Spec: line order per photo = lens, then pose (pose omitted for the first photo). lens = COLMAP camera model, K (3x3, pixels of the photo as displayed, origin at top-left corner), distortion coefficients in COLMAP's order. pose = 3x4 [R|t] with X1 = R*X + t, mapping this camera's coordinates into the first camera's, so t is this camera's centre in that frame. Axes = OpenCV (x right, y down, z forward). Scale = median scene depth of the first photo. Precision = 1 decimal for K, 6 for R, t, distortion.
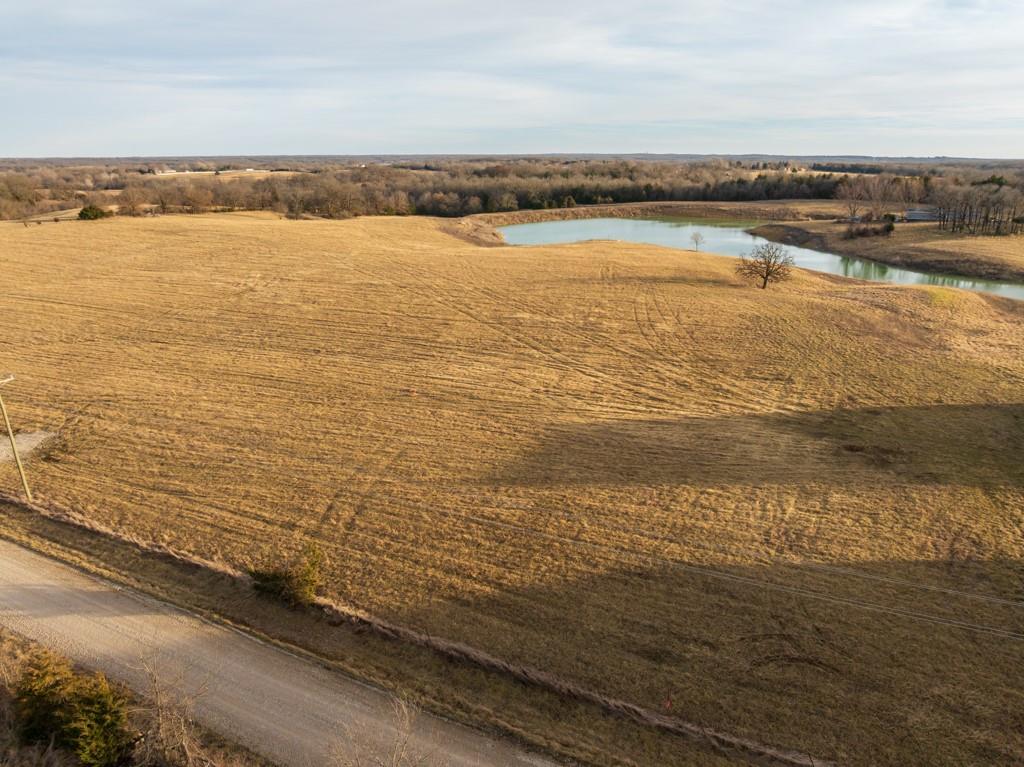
lens RADIAL K [[723.3, 0, 515.9], [0, 723.3, 370.5], [0, 0, 1]] dist [-0.049823, 0.017501]
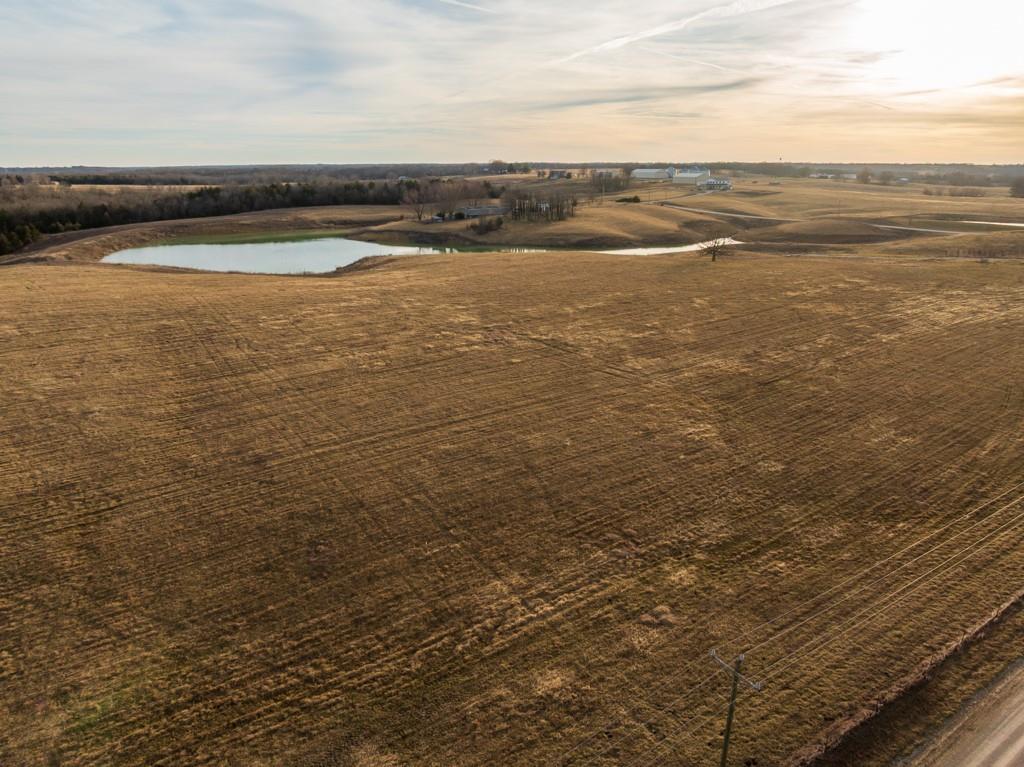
lens RADIAL K [[723.3, 0, 515.9], [0, 723.3, 370.5], [0, 0, 1]] dist [-0.049823, 0.017501]
pose [[0.464917, -0.244962, 0.850791, -2.146206], [0.254757, 0.957333, 0.136426, -0.391696], [-0.847910, 0.153318, 0.507486, 1.238180]]
